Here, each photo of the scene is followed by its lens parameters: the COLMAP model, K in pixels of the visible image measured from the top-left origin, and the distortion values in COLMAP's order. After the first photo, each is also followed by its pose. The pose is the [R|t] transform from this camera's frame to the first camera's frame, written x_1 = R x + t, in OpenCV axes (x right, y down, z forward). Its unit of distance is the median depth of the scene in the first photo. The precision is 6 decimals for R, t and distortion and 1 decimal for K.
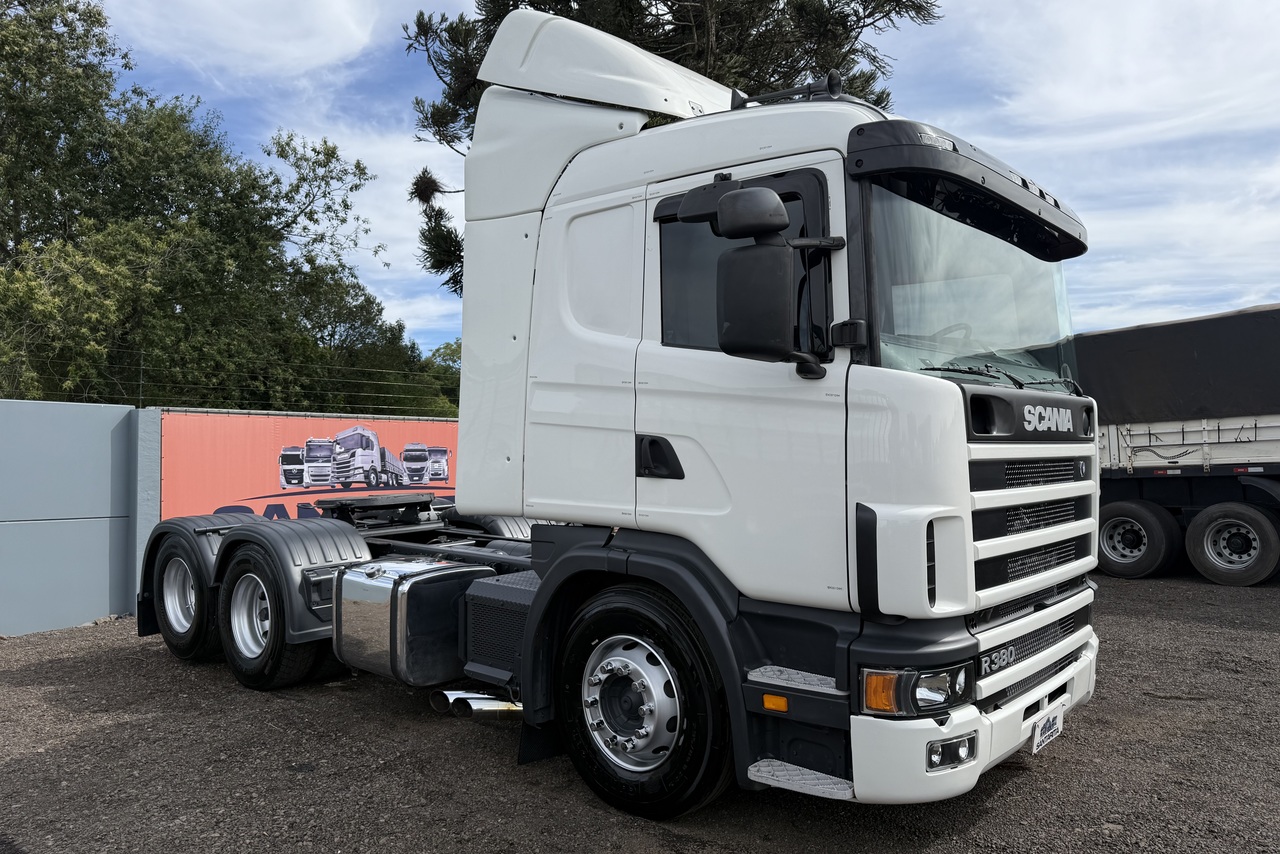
lens RADIAL K [[862.7, 0, 706.6], [0, 862.7, 430.2], [0, 0, 1]] dist [0.220900, -0.365681]
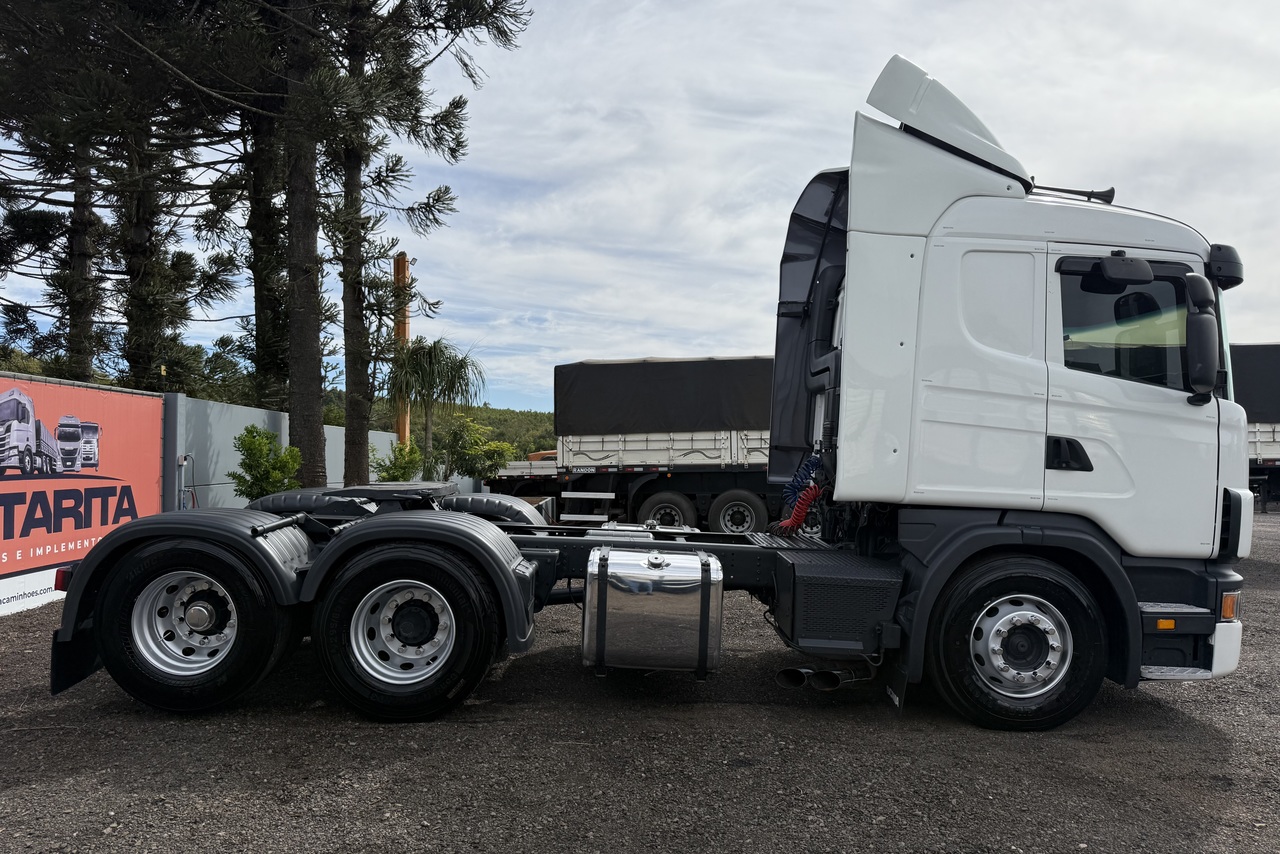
lens RADIAL K [[837.8, 0, 667.1], [0, 837.8, 427.7], [0, 0, 1]] dist [0.005717, -0.000392]
pose [[0.759334, 0.044126, 0.649203, -0.781261], [-0.045871, 0.998846, -0.014238, 0.021946], [-0.649082, -0.018968, 0.760482, 0.255219]]
